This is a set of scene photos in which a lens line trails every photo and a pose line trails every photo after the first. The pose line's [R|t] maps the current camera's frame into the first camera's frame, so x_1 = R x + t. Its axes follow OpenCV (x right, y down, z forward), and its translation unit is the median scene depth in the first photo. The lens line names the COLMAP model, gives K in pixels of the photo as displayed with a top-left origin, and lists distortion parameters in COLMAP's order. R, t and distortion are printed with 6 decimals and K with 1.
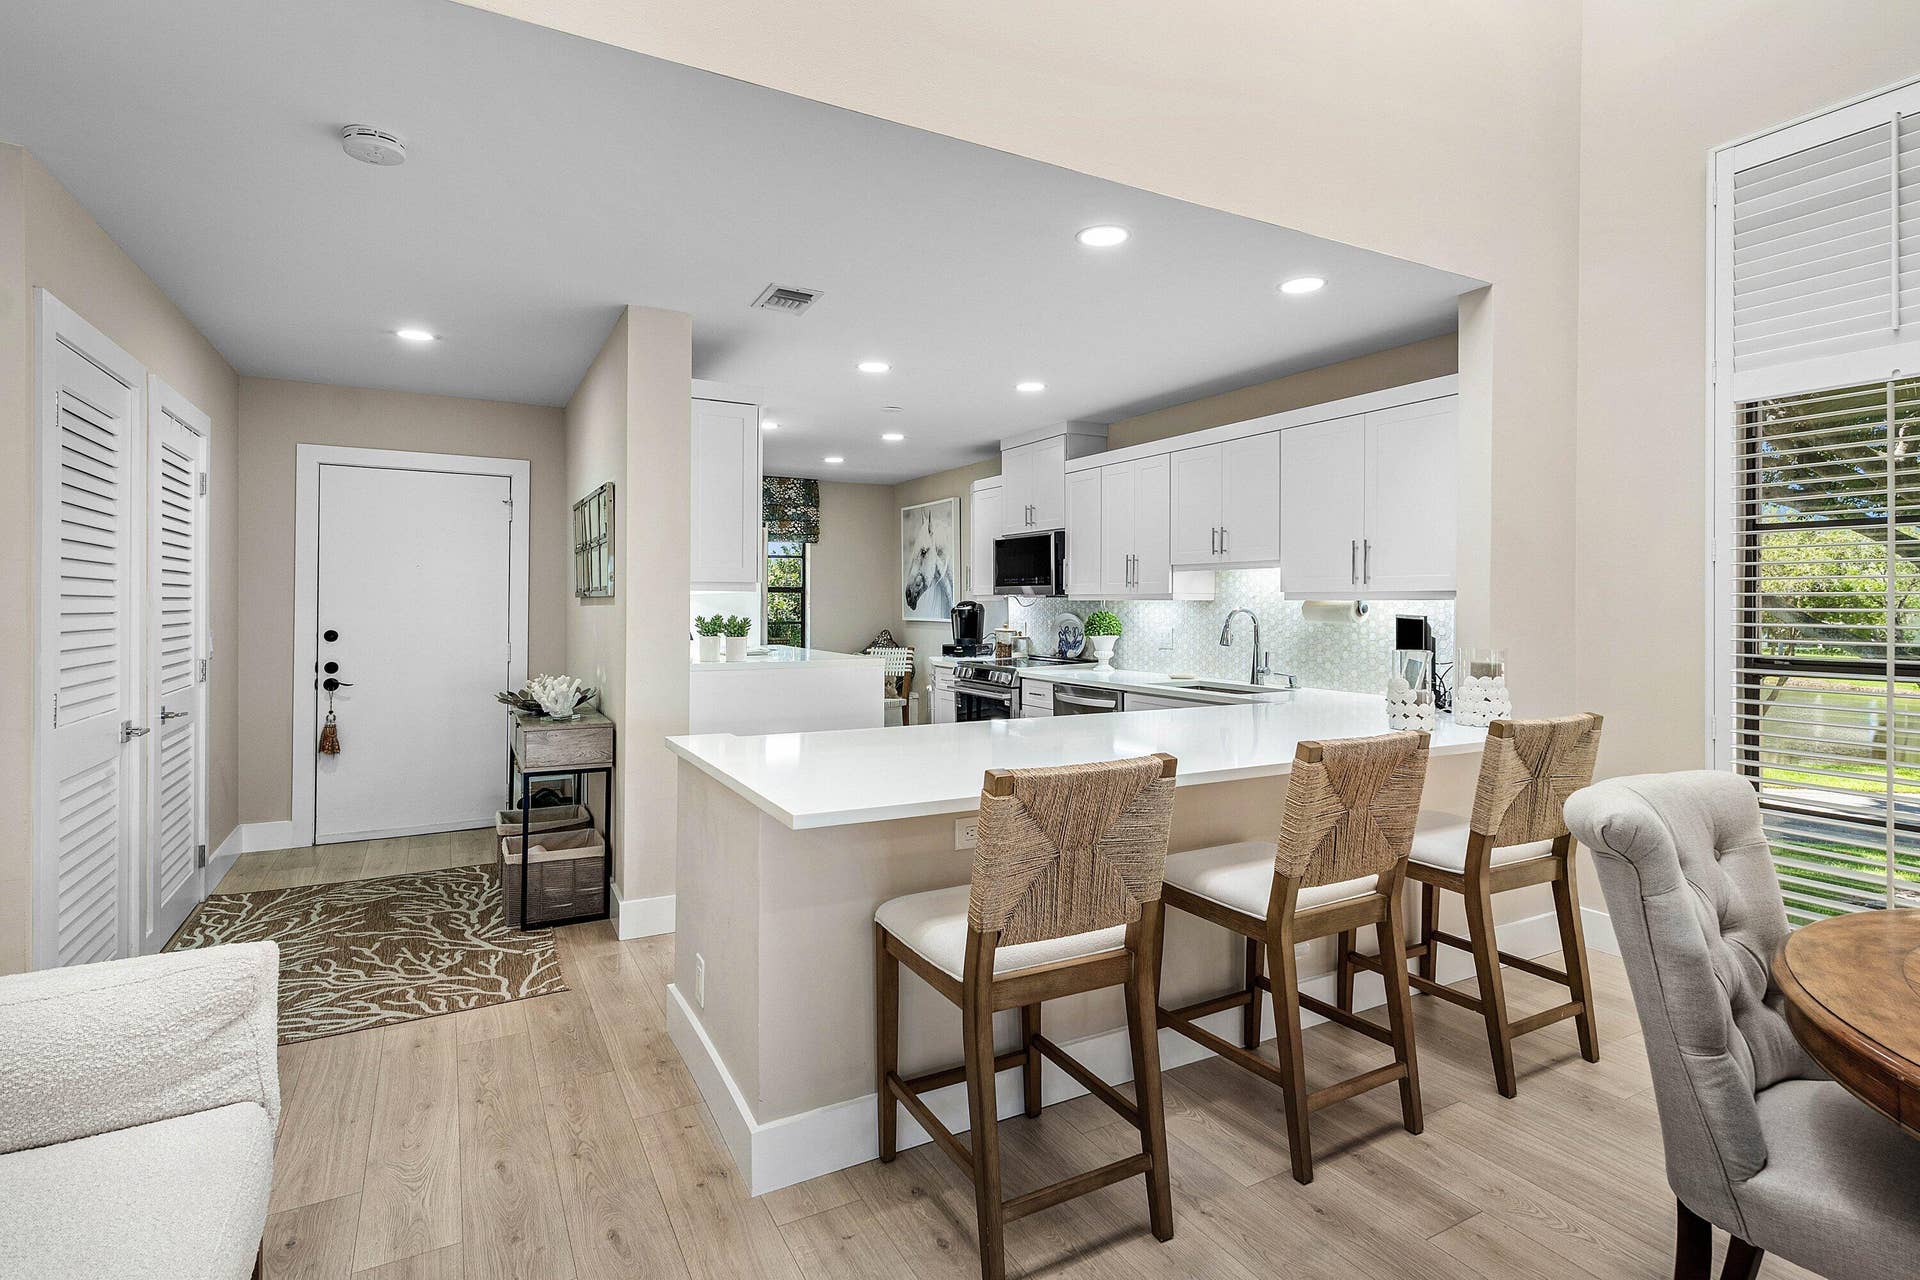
lens RADIAL K [[974.1, 0, 983.4], [0, 974.1, 605.2], [0, 0, 1]] dist [-0.000101, 0.004647]
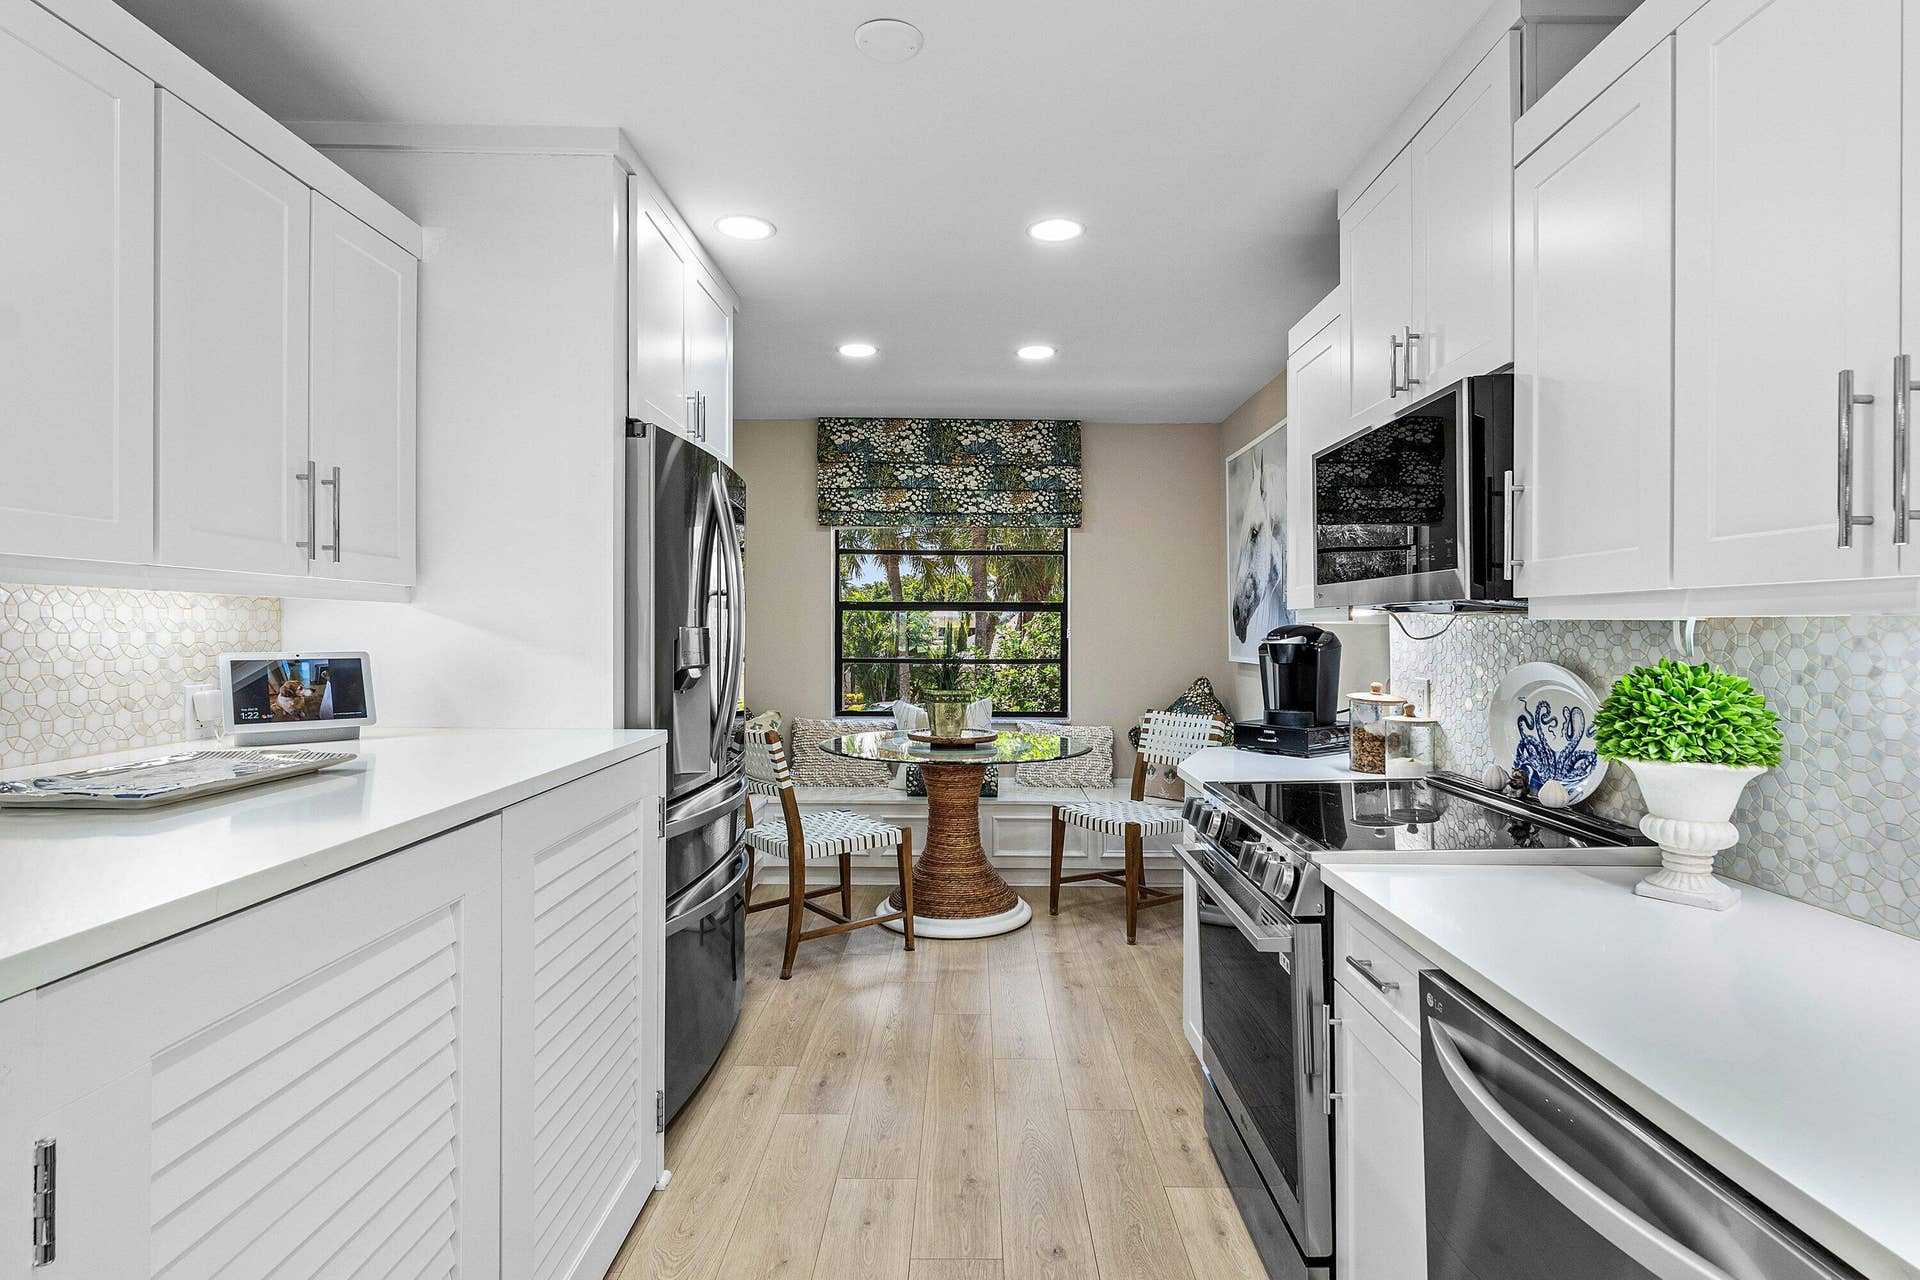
lens RADIAL K [[974.1, 0, 959.1], [0, 974.1, 619.9], [0, 0, 1]] dist [-0.000101, 0.004647]
pose [[0.871224, -0.001923, -0.490881, 0.082987], [-0.004812, 0.999911, -0.012457, -0.000653], [0.490862, 0.013215, 0.871137, 0.683909]]
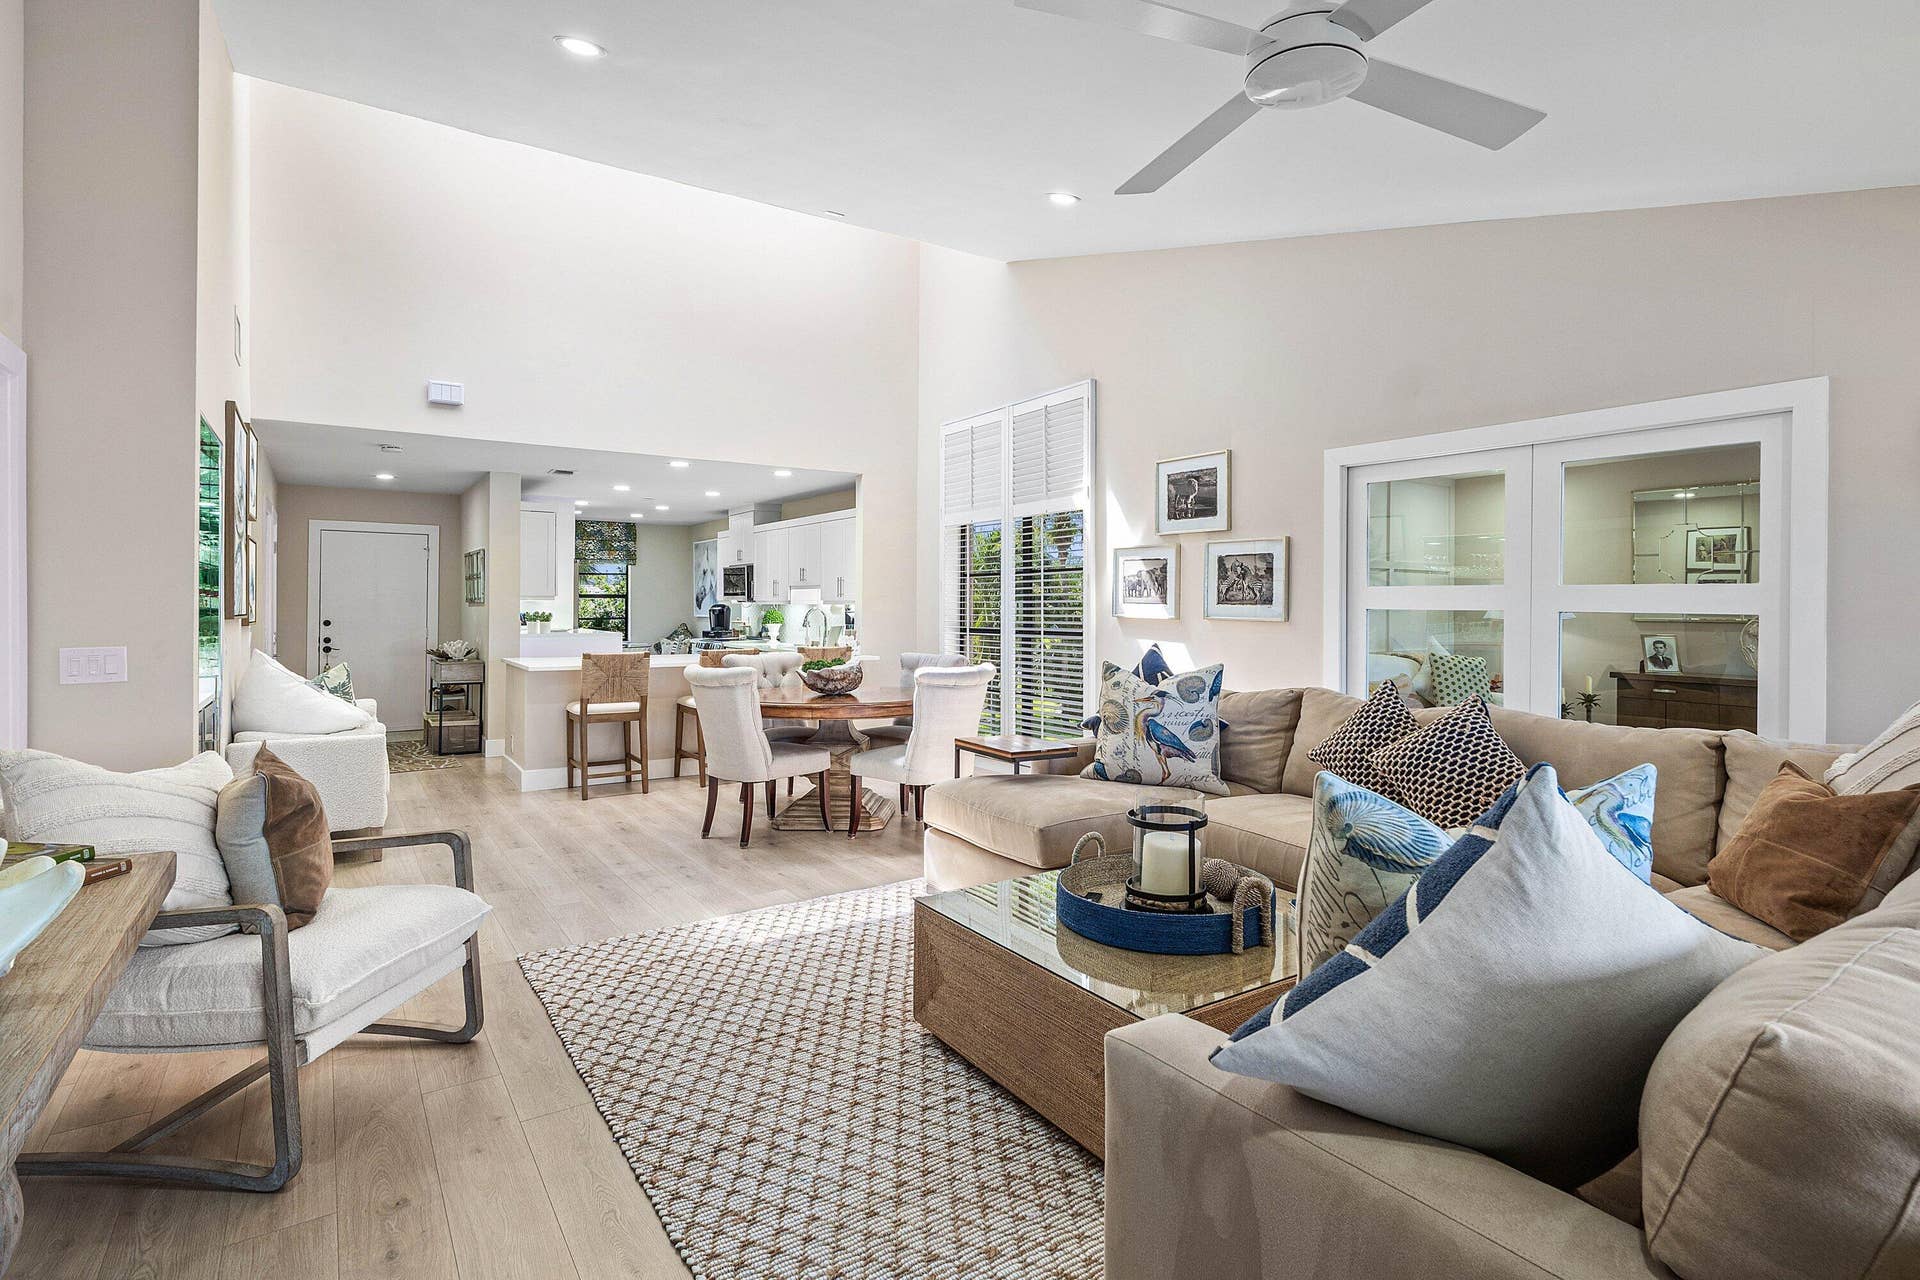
lens RADIAL K [[974.1, 0, 988.0], [0, 974.1, 607.8], [0, 0, 1]] dist [-0.000101, 0.004647]
pose [[0.995796, 0.000442, 0.091596, 0.352949], [-0.000557, 0.999999, 0.001229, -0.000355], [-0.091595, -0.001275, 0.995795, -0.825193]]
